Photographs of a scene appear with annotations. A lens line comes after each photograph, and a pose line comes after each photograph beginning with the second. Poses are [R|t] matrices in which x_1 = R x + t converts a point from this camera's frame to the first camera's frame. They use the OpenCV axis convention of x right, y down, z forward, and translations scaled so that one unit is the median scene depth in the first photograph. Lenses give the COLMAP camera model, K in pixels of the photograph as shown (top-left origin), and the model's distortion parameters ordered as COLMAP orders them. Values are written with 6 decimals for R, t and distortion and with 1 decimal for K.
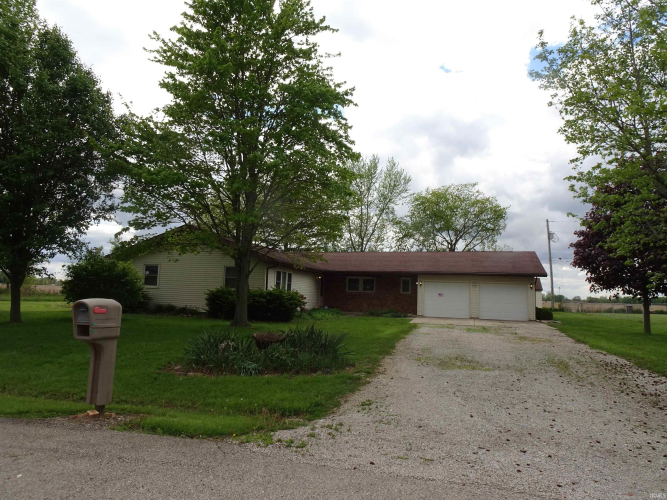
lens RADIAL K [[474.3, 0, 333.2], [0, 474.3, 246.6], [0, 0, 1]] dist [0.007111, 0.000402]
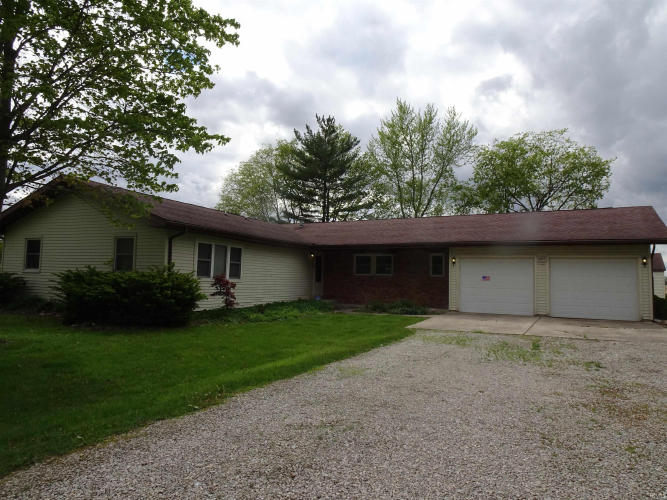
lens RADIAL K [[474.3, 0, 333.7], [0, 474.3, 253.9], [0, 0, 1]] dist [0.007111, 0.000402]
pose [[0.981176, -0.022141, -0.191843, 0.081770], [0.030416, 0.998725, 0.040295, 0.020883], [0.190707, -0.045372, 0.980598, 0.187060]]
